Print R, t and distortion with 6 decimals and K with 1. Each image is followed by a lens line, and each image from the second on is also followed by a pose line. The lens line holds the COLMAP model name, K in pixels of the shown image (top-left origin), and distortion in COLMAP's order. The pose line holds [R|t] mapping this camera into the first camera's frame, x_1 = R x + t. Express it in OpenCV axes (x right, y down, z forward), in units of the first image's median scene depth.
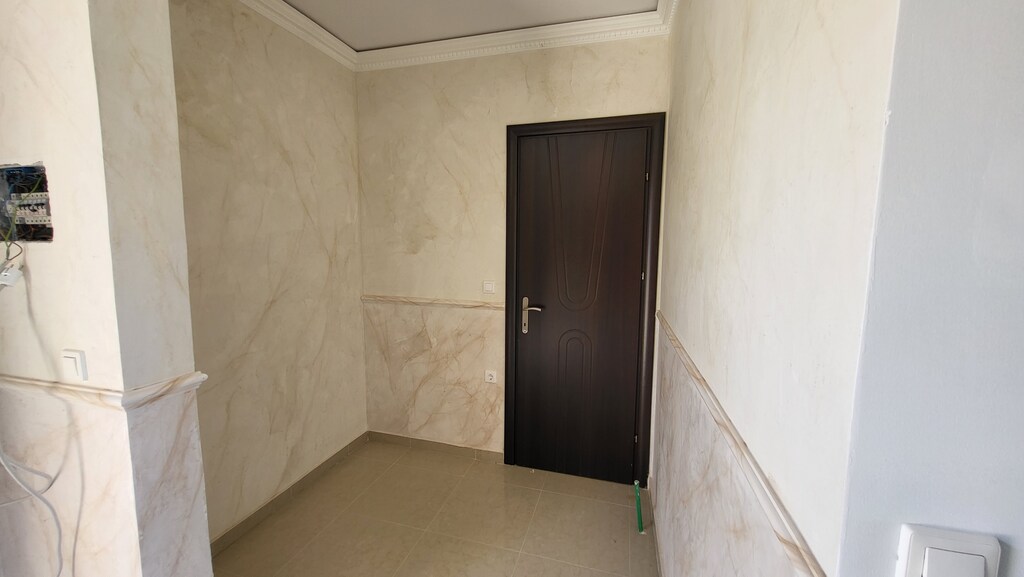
lens RADIAL K [[403.5, 0, 509.2], [0, 403.5, 282.5], [0, 0, 1]] dist [-0.002099, -0.000612]
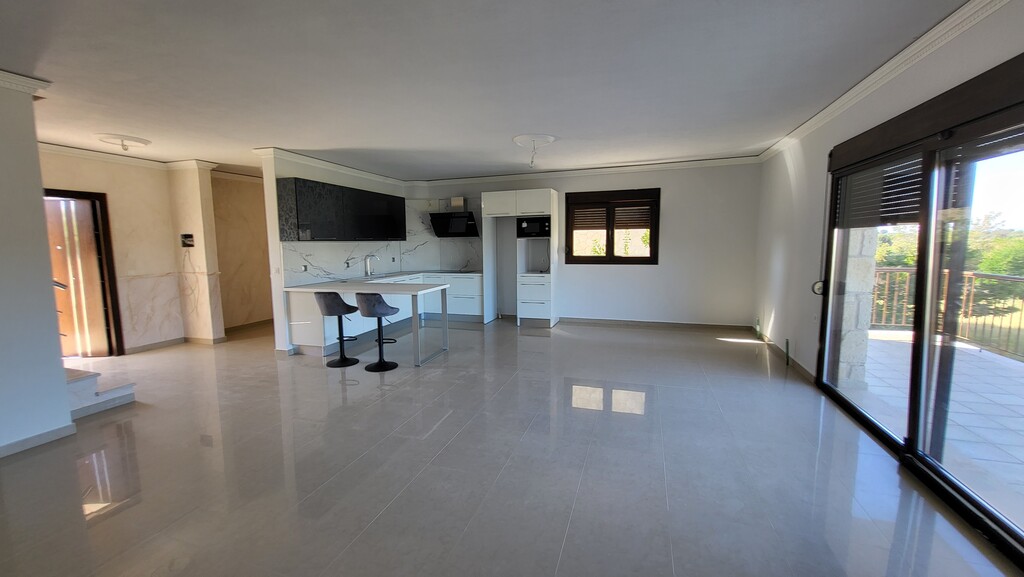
lens RADIAL K [[403.5, 0, 509.9], [0, 403.5, 285.7], [0, 0, 1]] dist [-0.002099, -0.000612]
pose [[0.998910, -0.018748, -0.042754, 3.476124], [0.018827, 0.999822, 0.001450, 0.507867], [0.042719, -0.002253, 0.999085, -4.394670]]
